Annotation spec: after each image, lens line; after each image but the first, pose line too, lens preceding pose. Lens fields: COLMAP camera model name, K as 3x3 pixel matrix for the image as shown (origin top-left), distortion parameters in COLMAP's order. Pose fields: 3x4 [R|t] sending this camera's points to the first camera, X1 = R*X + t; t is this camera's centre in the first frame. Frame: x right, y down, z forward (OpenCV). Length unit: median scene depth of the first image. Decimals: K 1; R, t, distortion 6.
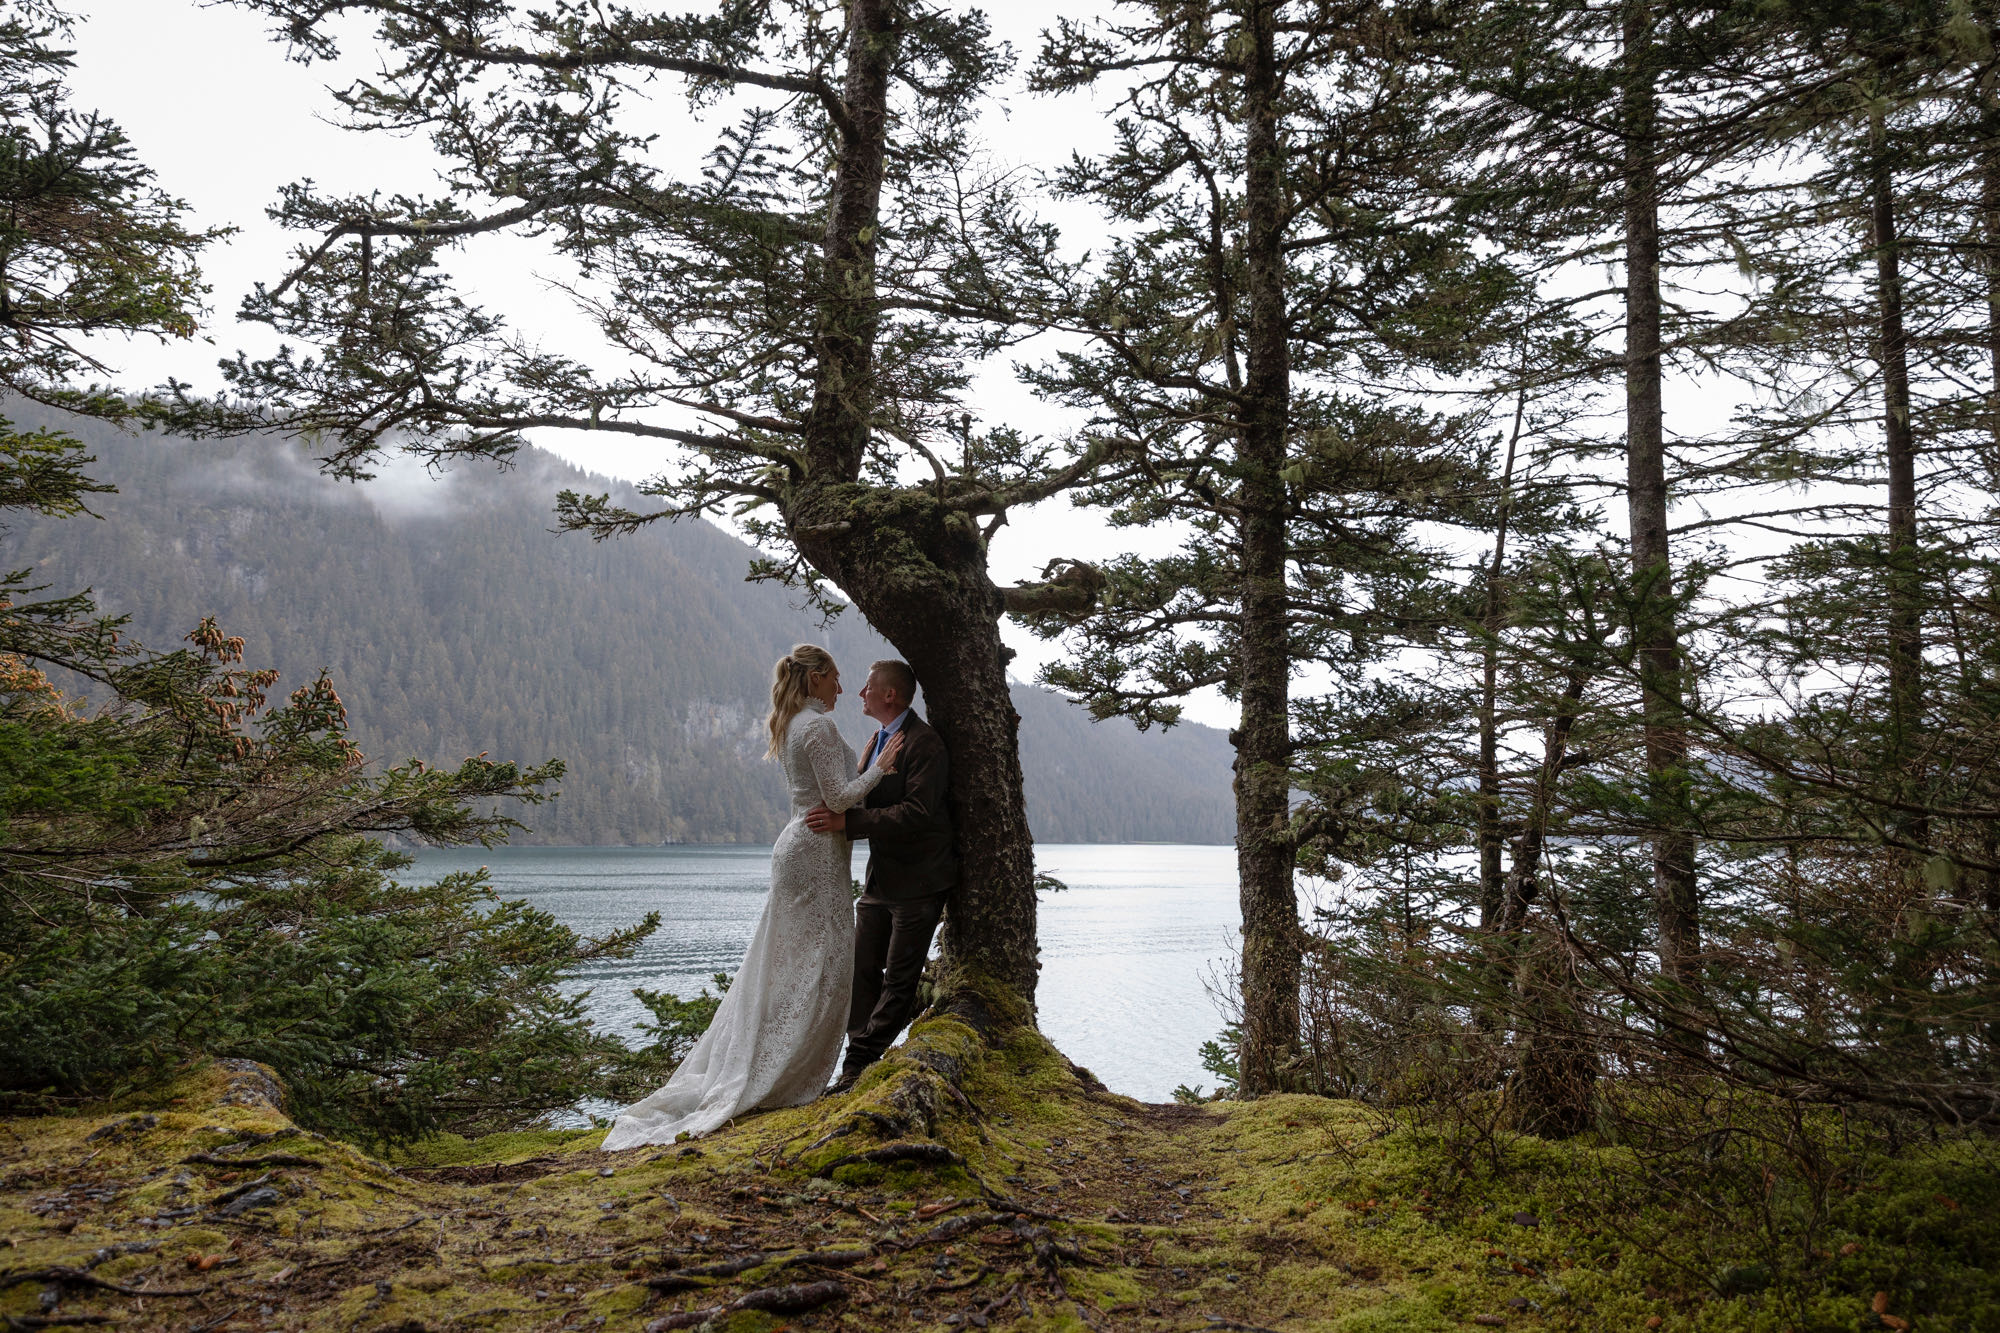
lens RADIAL K [[1467.9, 0, 1037.5], [0, 1467.9, 660.8], [0, 0, 1]] dist [0.029246, -0.018552]
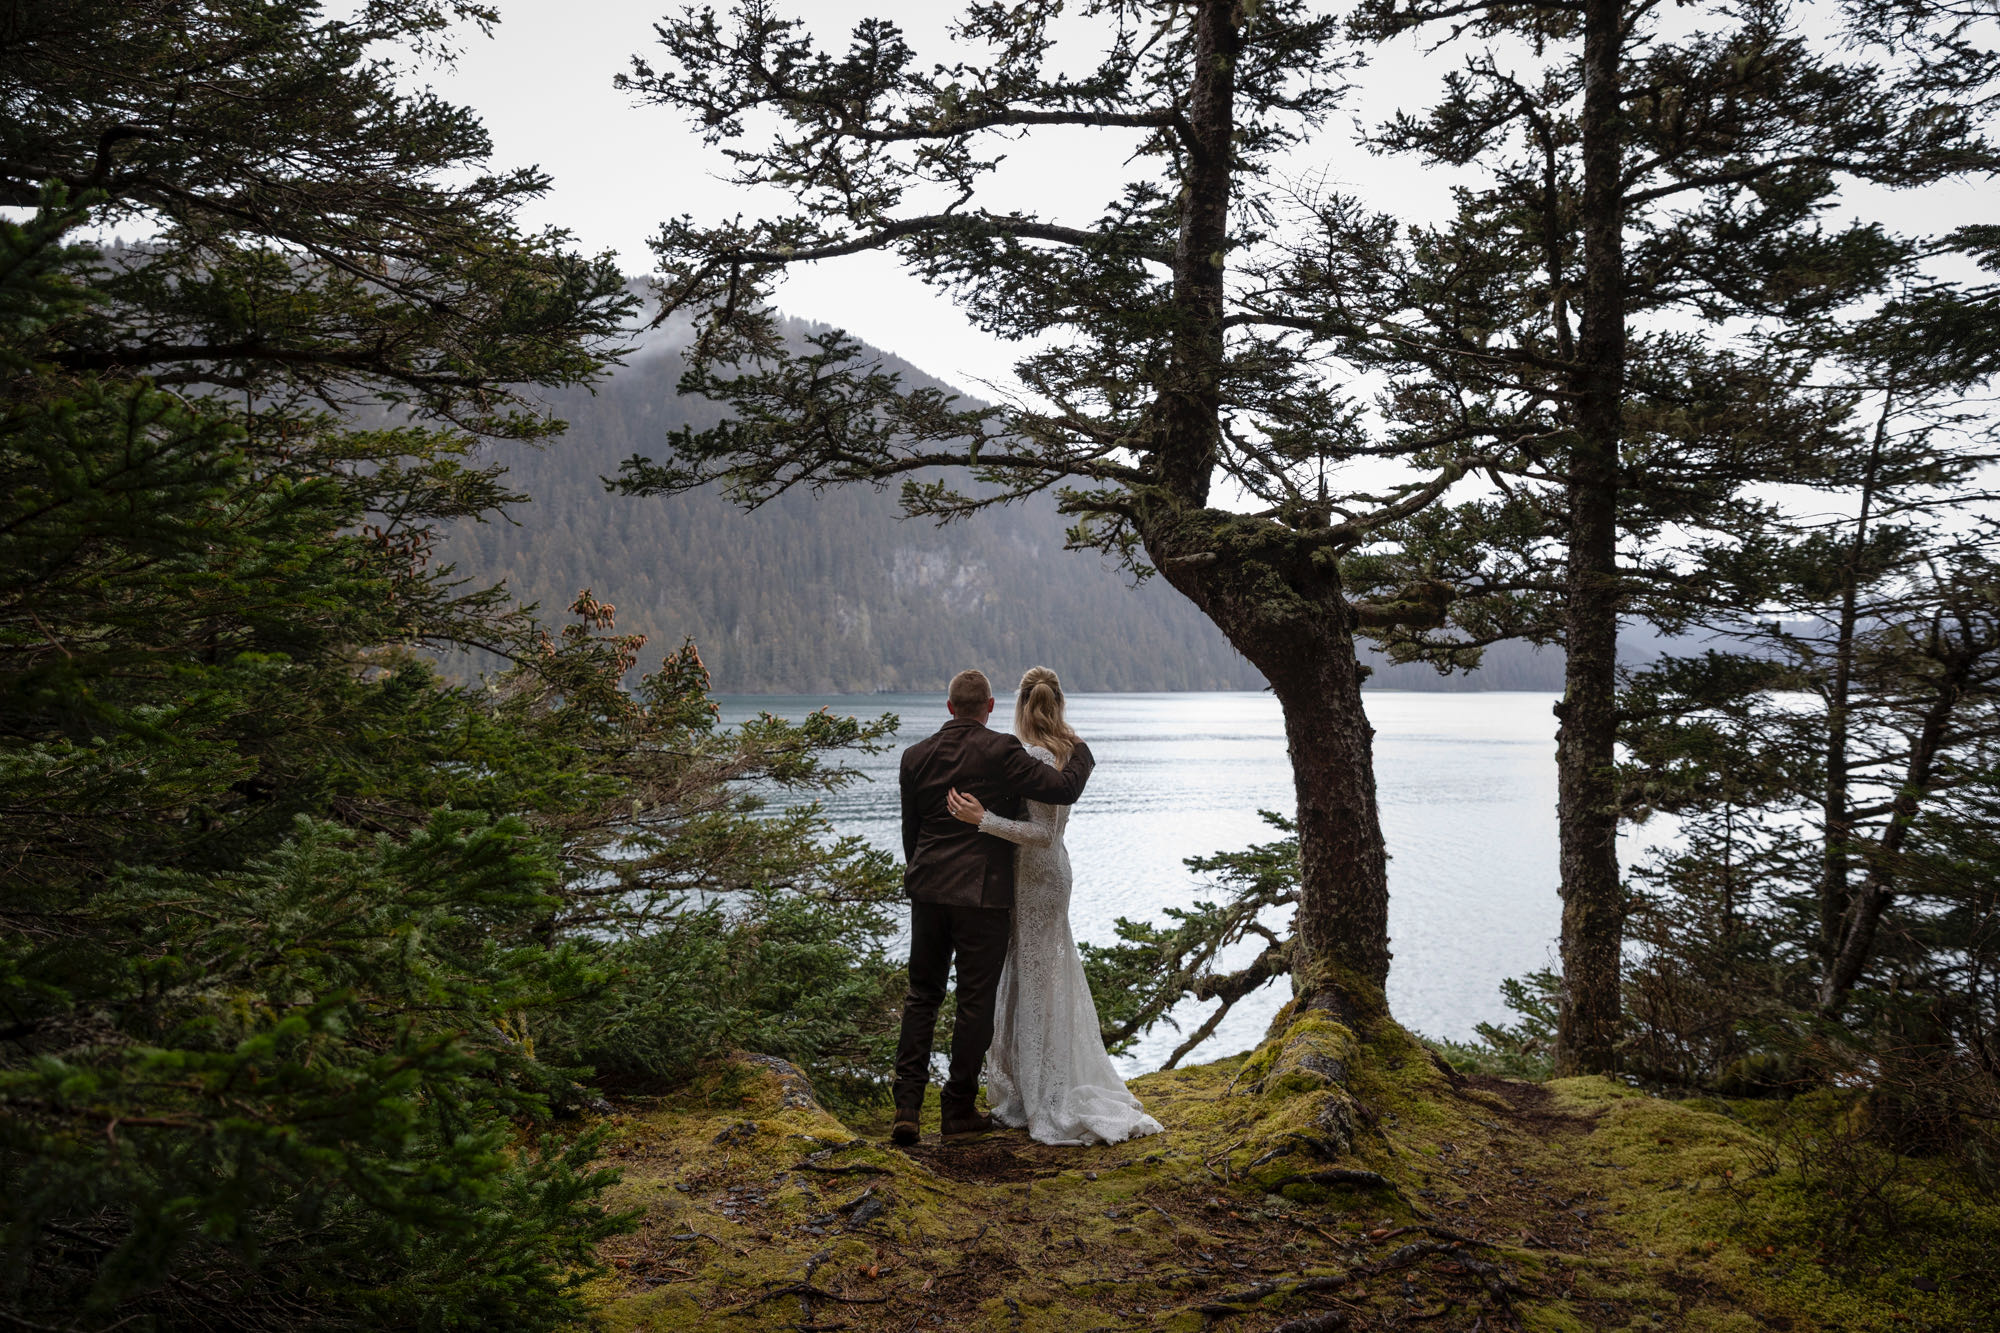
lens RADIAL K [[1514.5, 0, 997.1], [0, 1514.5, 710.9], [0, 0, 1]] dist [0.024967, -0.013504]
pose [[0.986012, -0.001322, -0.166669, -0.093524], [0.023984, 0.990686, 0.134035, -0.123116], [0.164939, -0.136157, 0.976860, -0.115297]]
